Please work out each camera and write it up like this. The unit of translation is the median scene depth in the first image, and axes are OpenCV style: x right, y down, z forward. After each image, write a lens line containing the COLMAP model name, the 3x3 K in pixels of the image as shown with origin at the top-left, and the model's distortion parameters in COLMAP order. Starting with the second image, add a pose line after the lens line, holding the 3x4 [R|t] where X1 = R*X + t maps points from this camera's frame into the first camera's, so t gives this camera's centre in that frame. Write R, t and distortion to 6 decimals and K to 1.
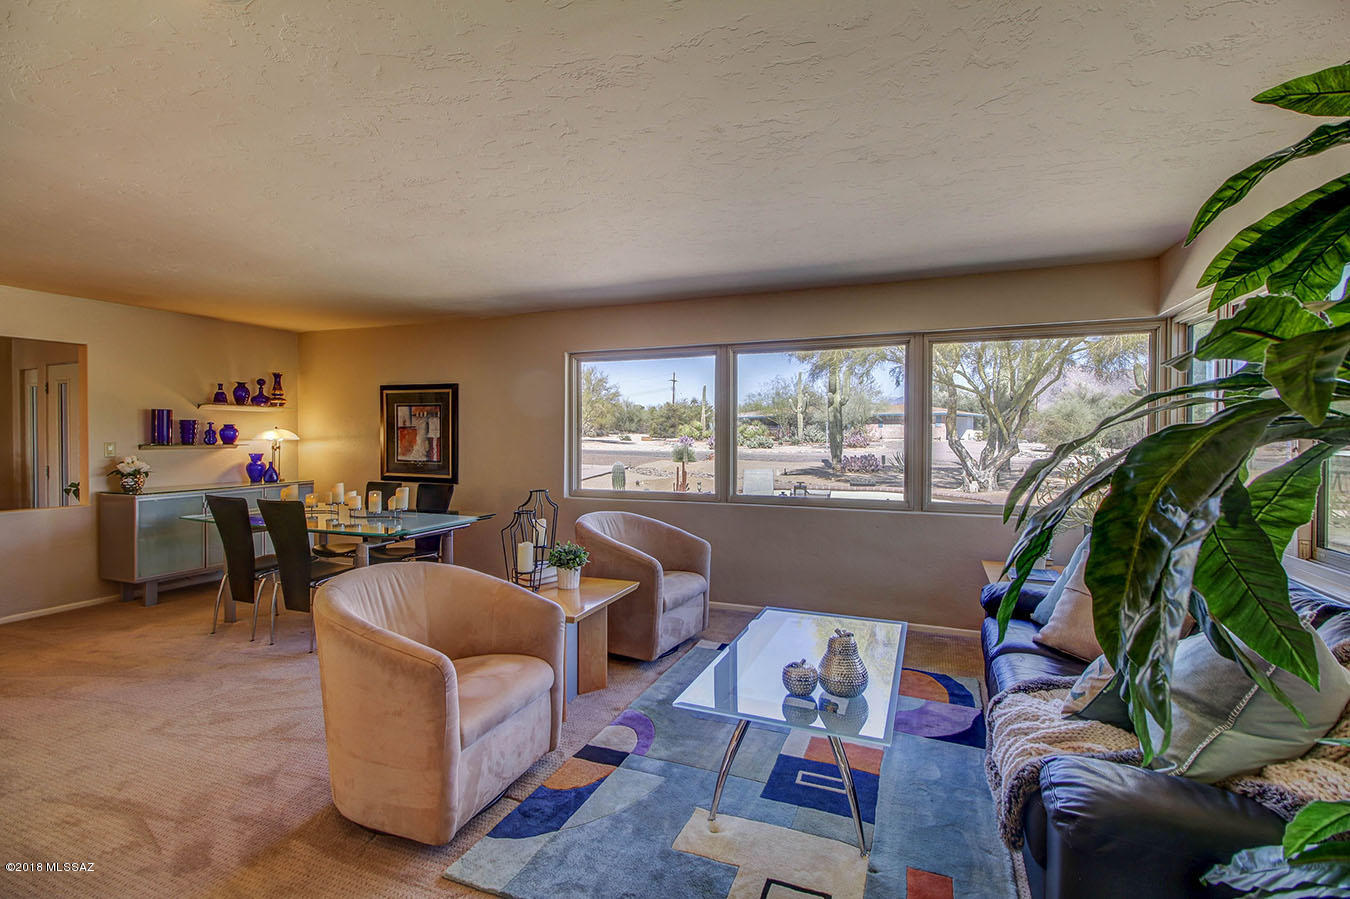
lens RADIAL K [[630.0, 0, 671.3], [0, 630.0, 446.5], [0, 0, 1]] dist [0.010511, -0.000021]
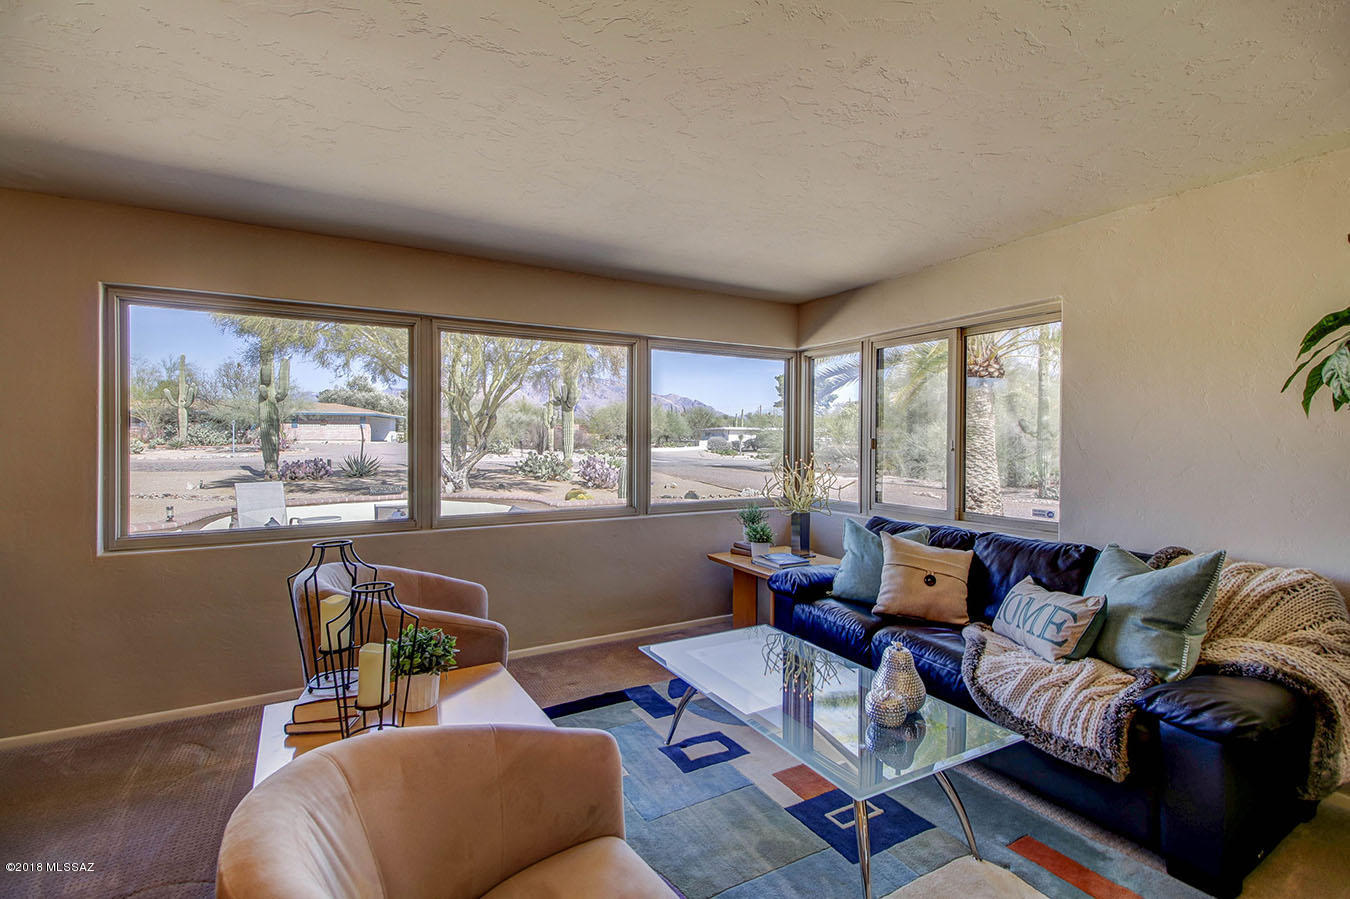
lens RADIAL K [[630.0, 0, 671.3], [0, 630.0, 446.5], [0, 0, 1]] dist [0.010511, -0.000021]
pose [[0.607121, -0.009921, 0.794547, -0.311574], [0.011239, 0.999929, 0.003898, -0.007860], [-0.794530, 0.006564, 0.607190, 0.305197]]
